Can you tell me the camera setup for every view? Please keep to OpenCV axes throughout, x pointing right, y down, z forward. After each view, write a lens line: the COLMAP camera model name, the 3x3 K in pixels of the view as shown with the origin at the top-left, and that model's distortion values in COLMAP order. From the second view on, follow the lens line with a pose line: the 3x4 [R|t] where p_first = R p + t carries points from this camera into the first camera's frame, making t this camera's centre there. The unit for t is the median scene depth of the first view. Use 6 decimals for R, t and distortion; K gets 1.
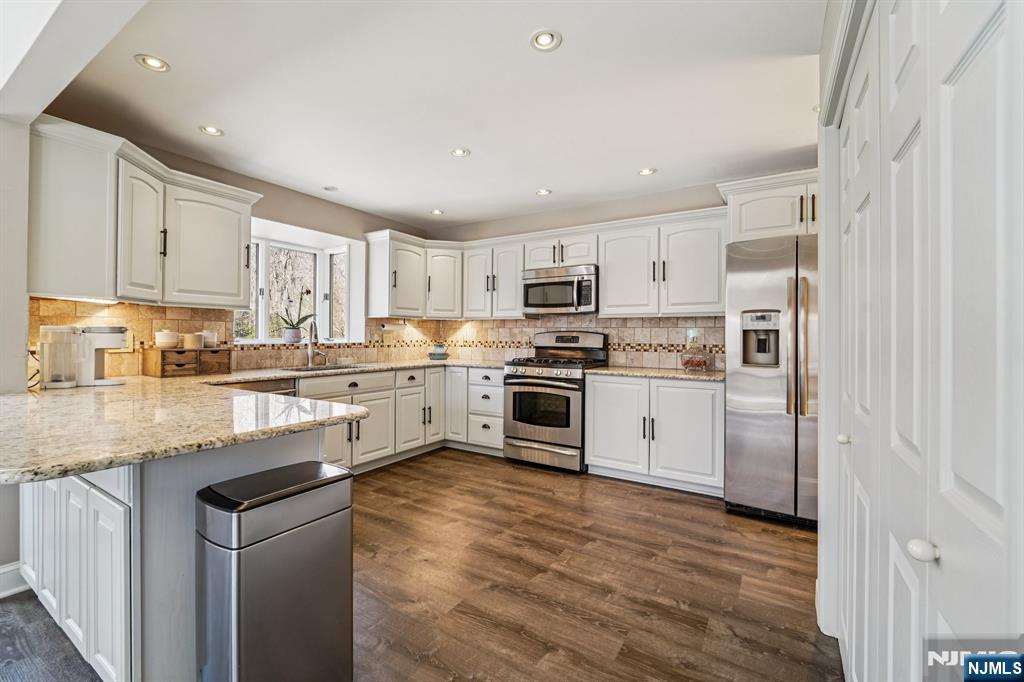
lens RADIAL K [[421.0, 0, 514.4], [0, 421.0, 337.3], [0, 0, 1]] dist [-0.010941, 0.000363]
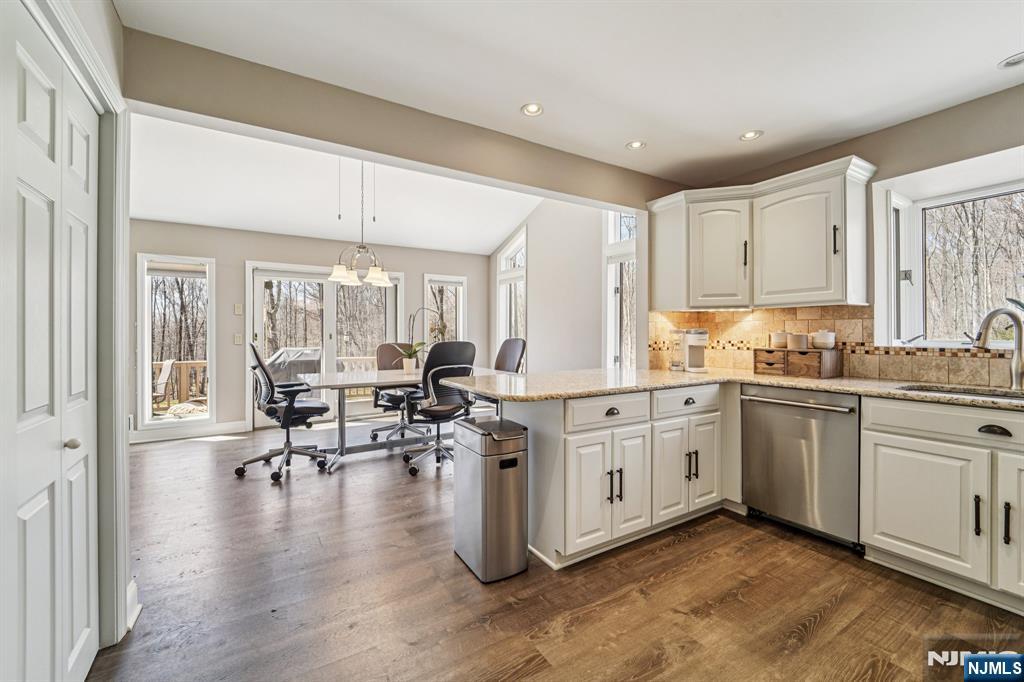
lens RADIAL K [[421.0, 0, 514.4], [0, 421.0, 337.3], [0, 0, 1]] dist [-0.010941, 0.000363]
pose [[-0.442243, 0.004179, -0.896886, 0.404243], [-0.001200, 0.999985, 0.005251, -0.004965], [0.896895, 0.003399, -0.442231, 0.834818]]
